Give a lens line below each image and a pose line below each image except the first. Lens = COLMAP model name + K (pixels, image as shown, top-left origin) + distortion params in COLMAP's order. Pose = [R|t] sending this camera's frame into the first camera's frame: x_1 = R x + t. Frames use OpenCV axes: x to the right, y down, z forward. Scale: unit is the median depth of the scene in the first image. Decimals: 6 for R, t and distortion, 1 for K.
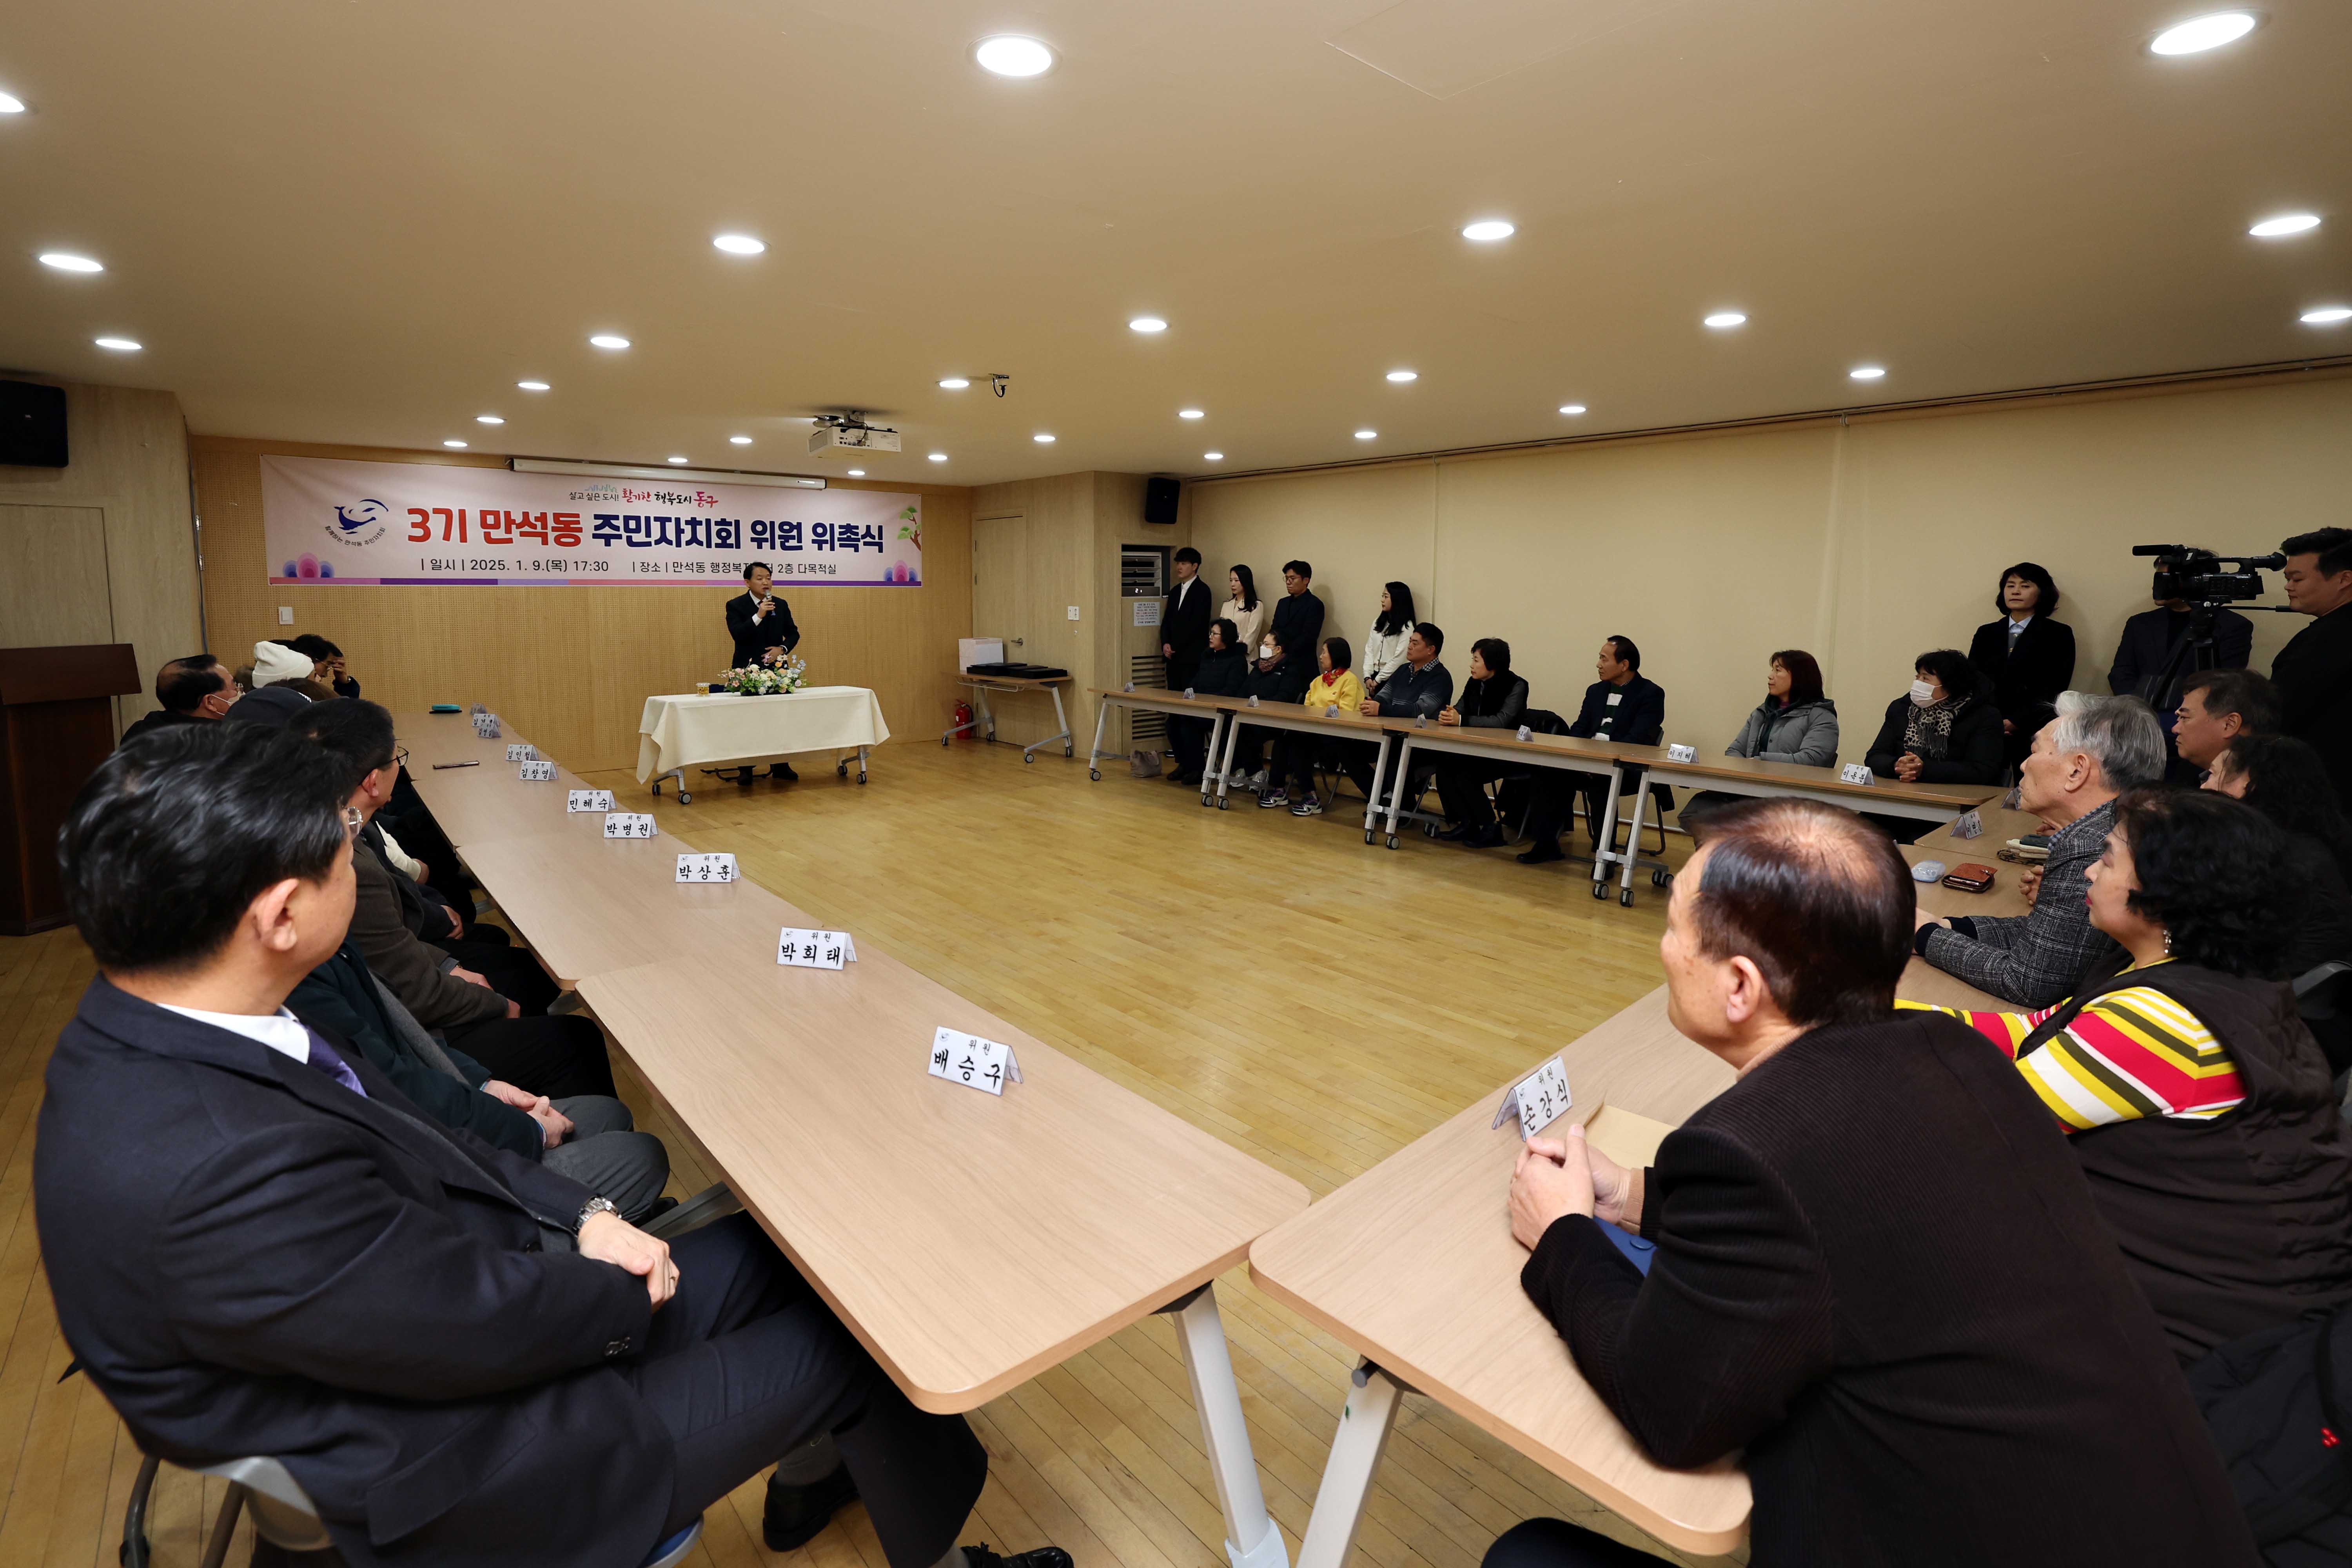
lens RADIAL K [[1100.1, 0, 1187.6], [0, 1100.1, 691.6], [0, 0, 1]] dist [-0.043615, 0.016436]
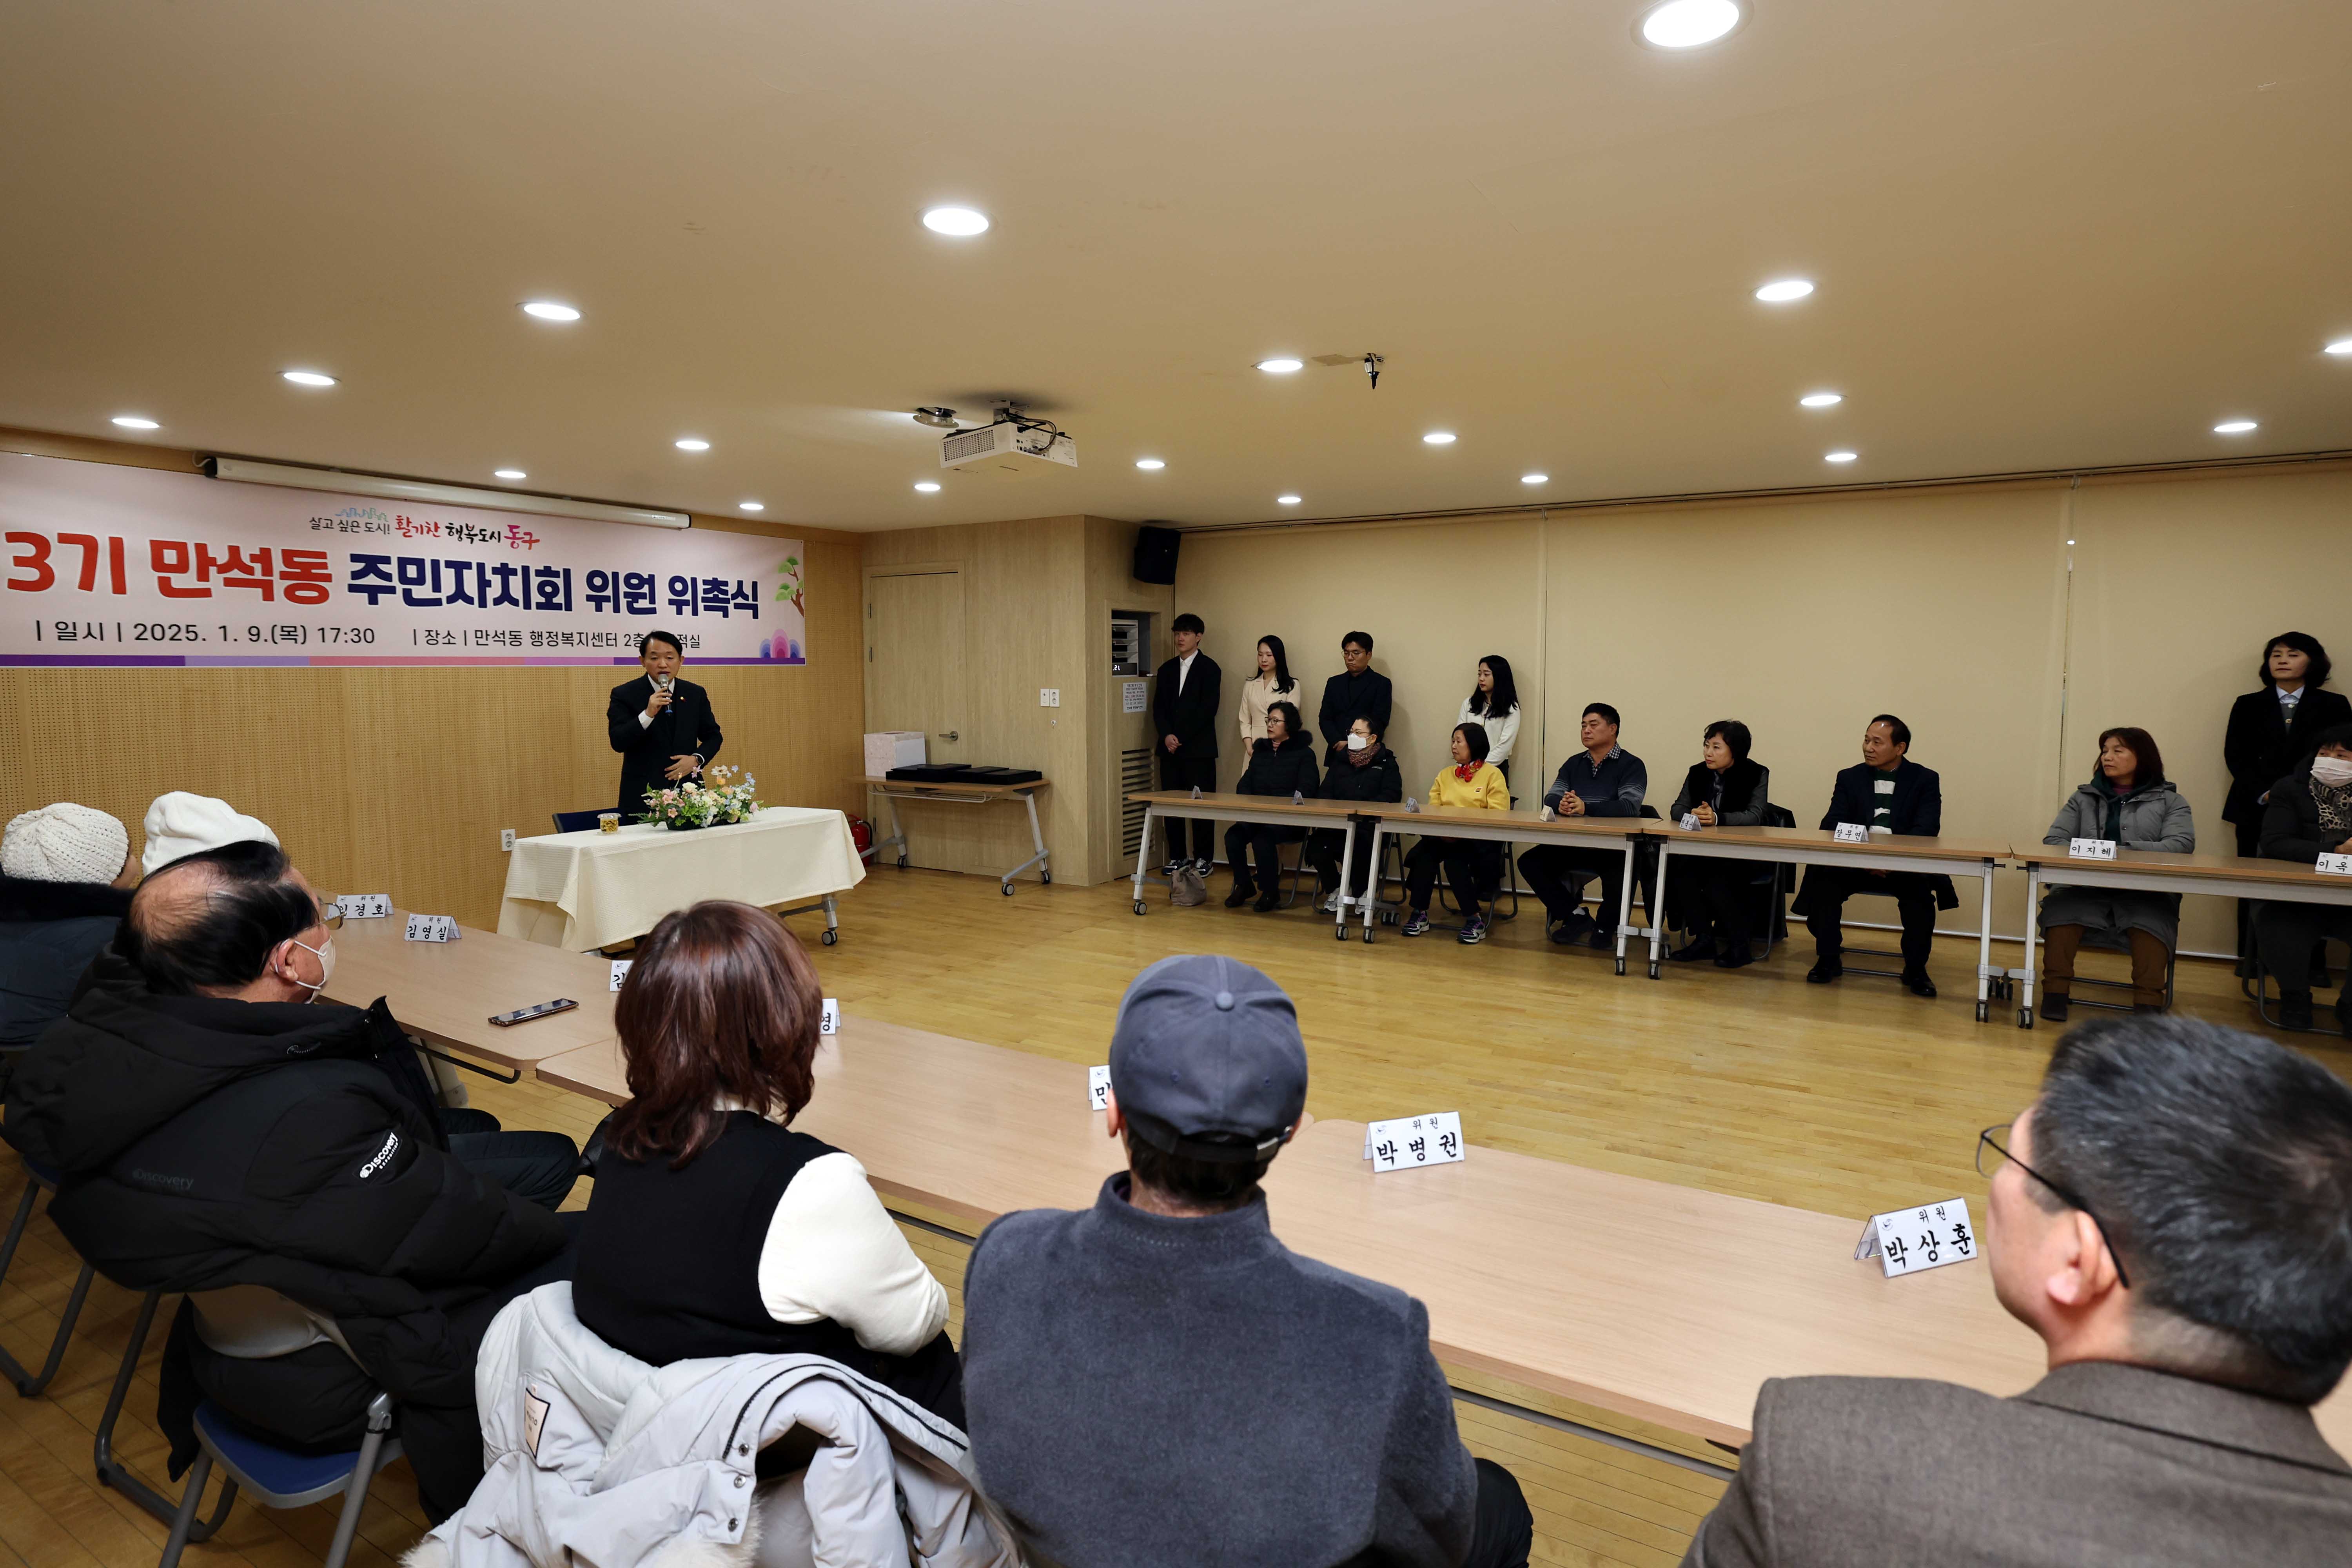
lens RADIAL K [[1182.9, 0, 1224.0], [0, 1182.9, 754.9], [0, 0, 1]] dist [-0.037313, 0.021307]
pose [[0.943862, -0.031975, 0.328788, -0.298111], [0.037390, 0.999249, -0.010160, -0.020521], [-0.328216, 0.021883, 0.944349, 0.197345]]
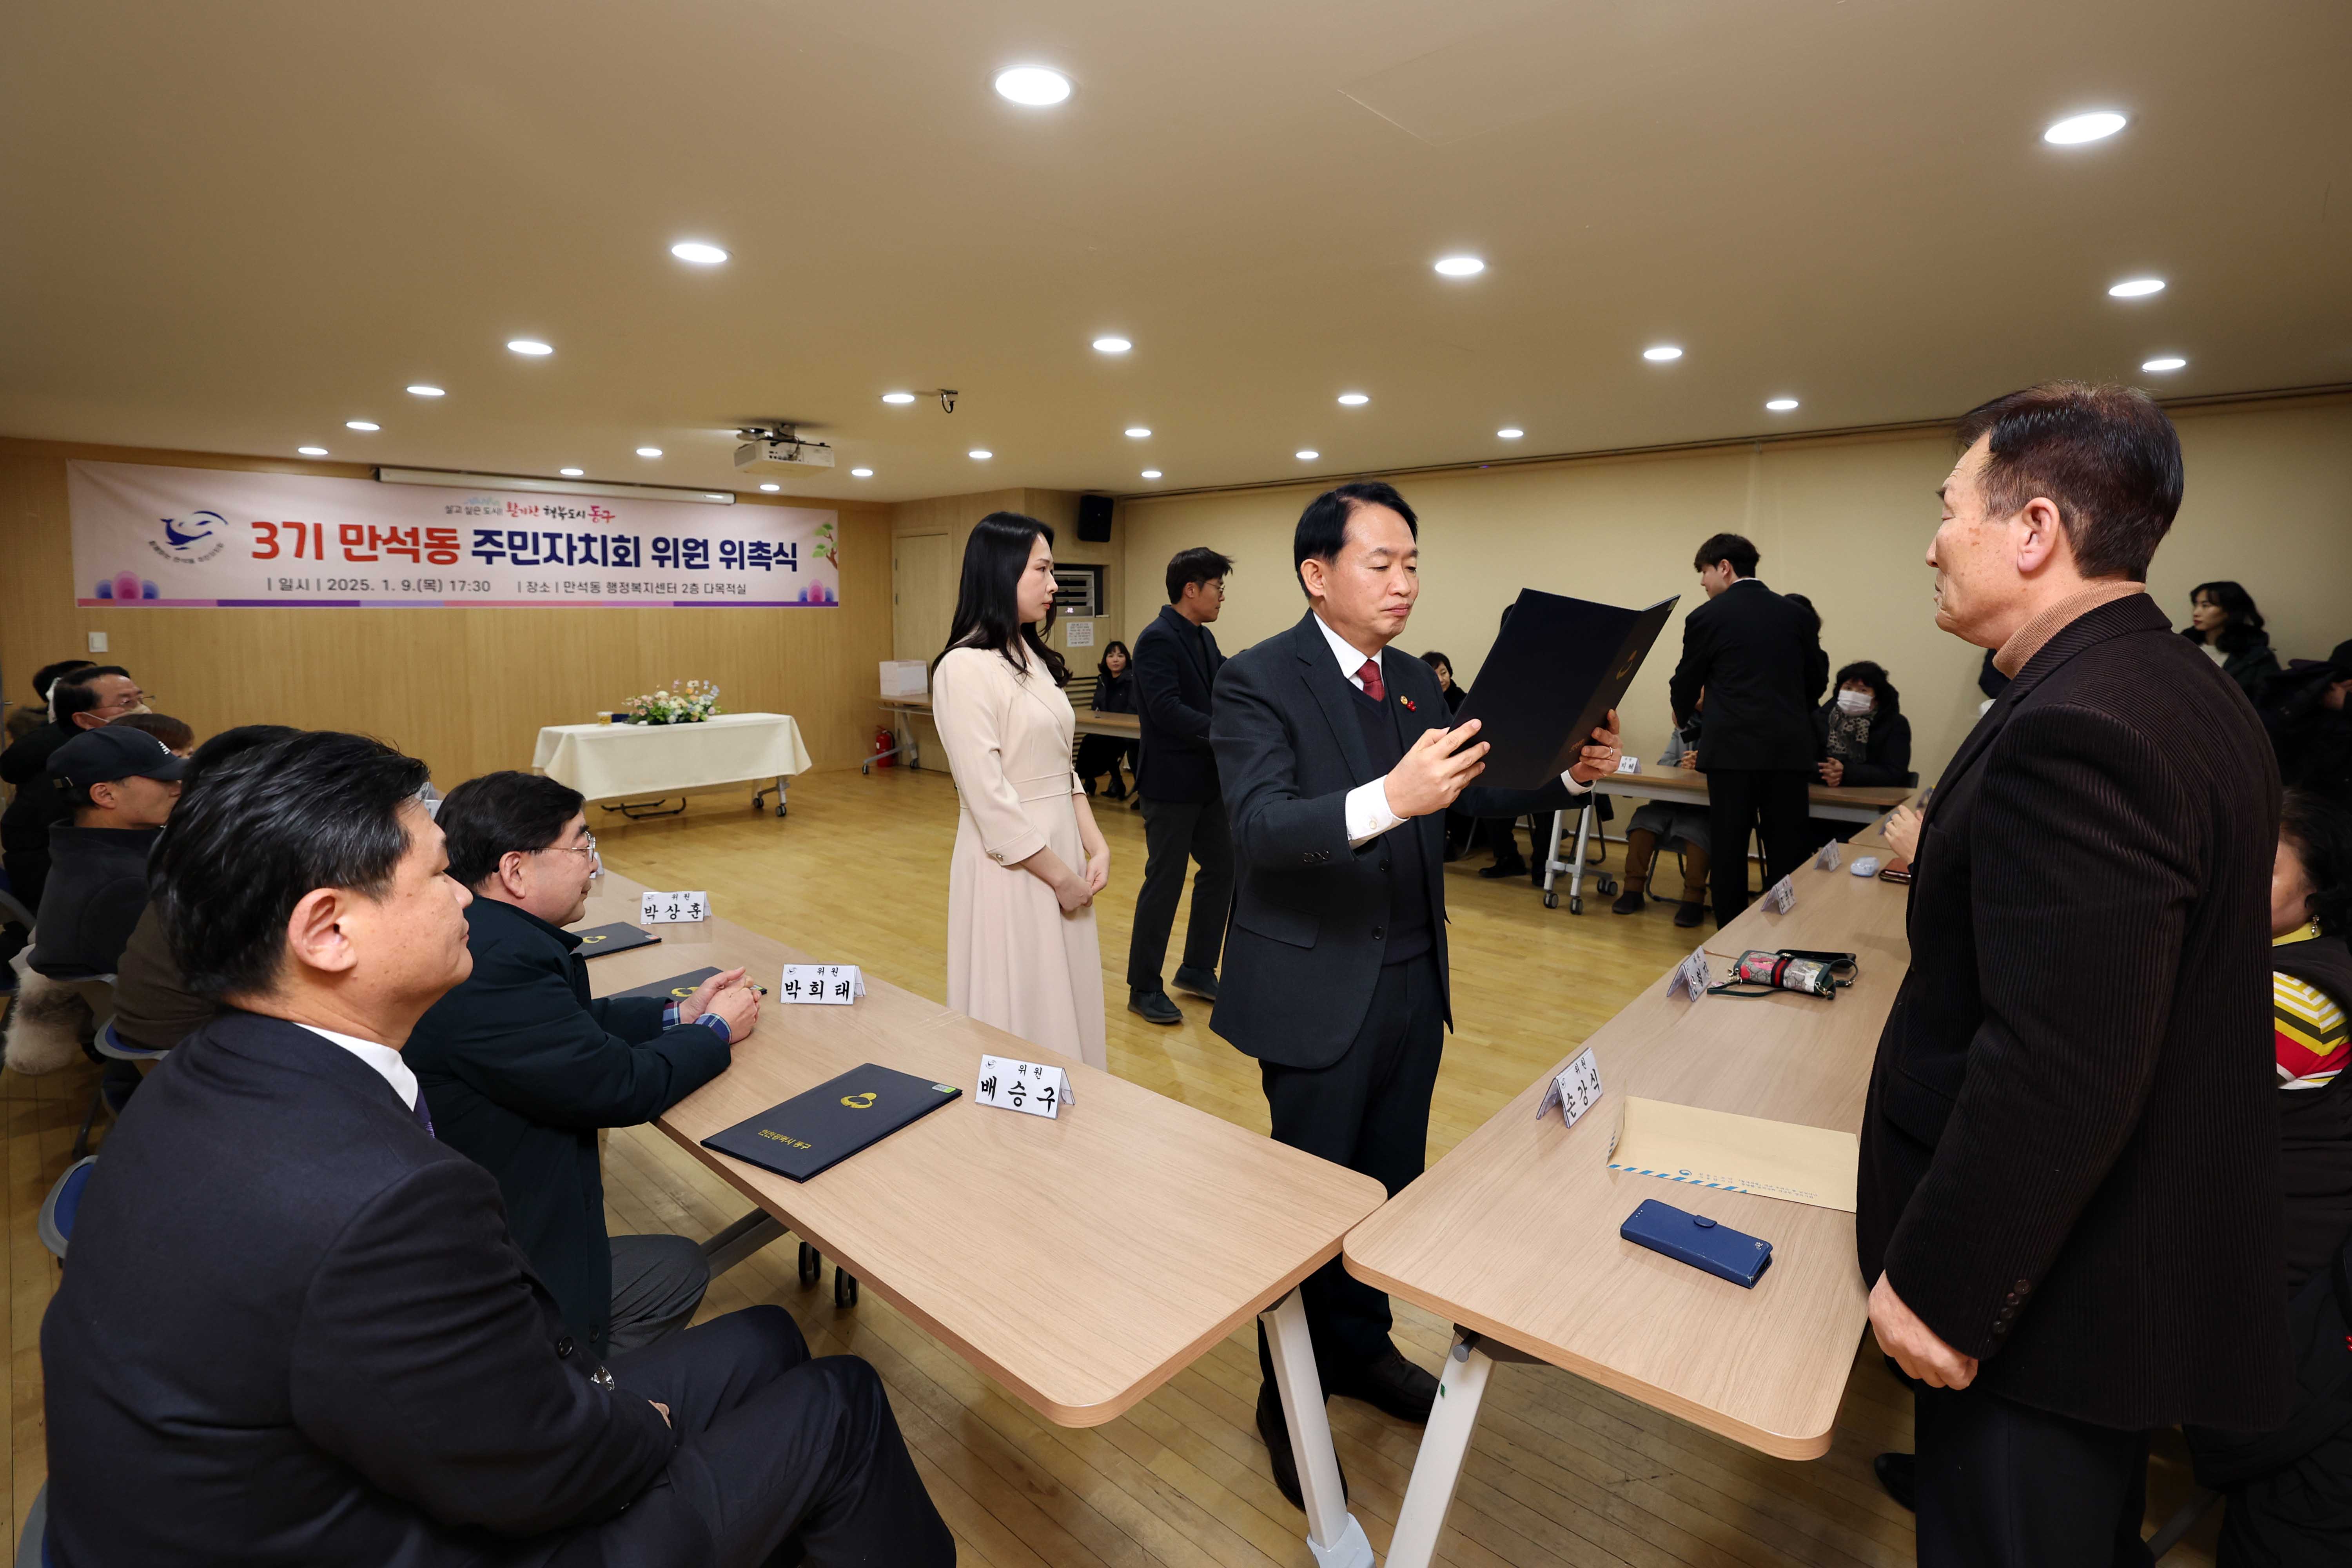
lens RADIAL K [[1126.9, 0, 1251.9], [0, 1126.9, 683.6], [0, 0, 1]] dist [-0.041453, 0.015870]
pose [[0.990851, -0.012751, 0.134356, -0.024090], [0.016191, 0.999568, -0.024542, 0.000027], [-0.133985, 0.026492, 0.990629, -0.009128]]
